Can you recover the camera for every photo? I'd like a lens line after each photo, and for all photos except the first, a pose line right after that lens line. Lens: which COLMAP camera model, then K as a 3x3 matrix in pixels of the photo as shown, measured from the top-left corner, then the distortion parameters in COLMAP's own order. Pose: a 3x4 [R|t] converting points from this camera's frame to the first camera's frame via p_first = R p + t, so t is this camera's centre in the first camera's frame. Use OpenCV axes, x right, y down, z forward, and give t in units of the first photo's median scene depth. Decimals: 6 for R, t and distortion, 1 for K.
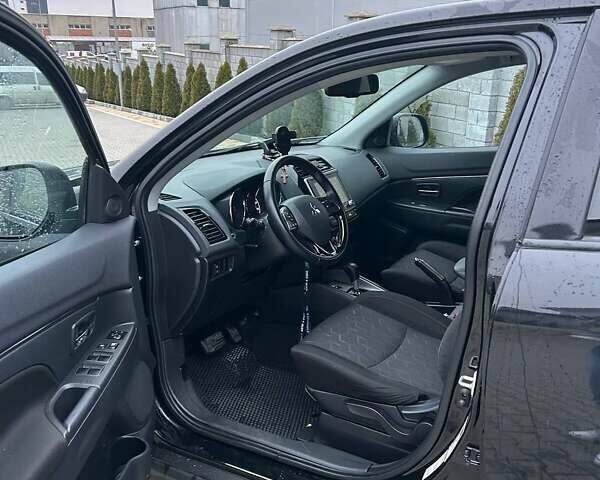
lens RADIAL K [[587.9, 0, 298.2], [0, 587.9, 240.9], [0, 0, 1]] dist [0.120745, -0.241558]
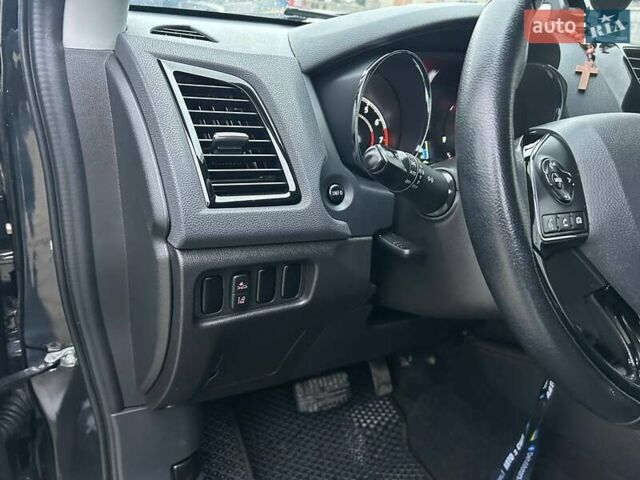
lens RADIAL K [[492.3, 0, 320.0], [0, 492.3, 240.0], [0, 0, 1]] dist [-0.000208, -0.001951]
pose [[0.855638, 0.293360, -0.426408, -0.005677], [-0.241699, 0.954984, 0.172012, -0.028639], [0.457674, -0.044117, 0.888025, 0.770003]]
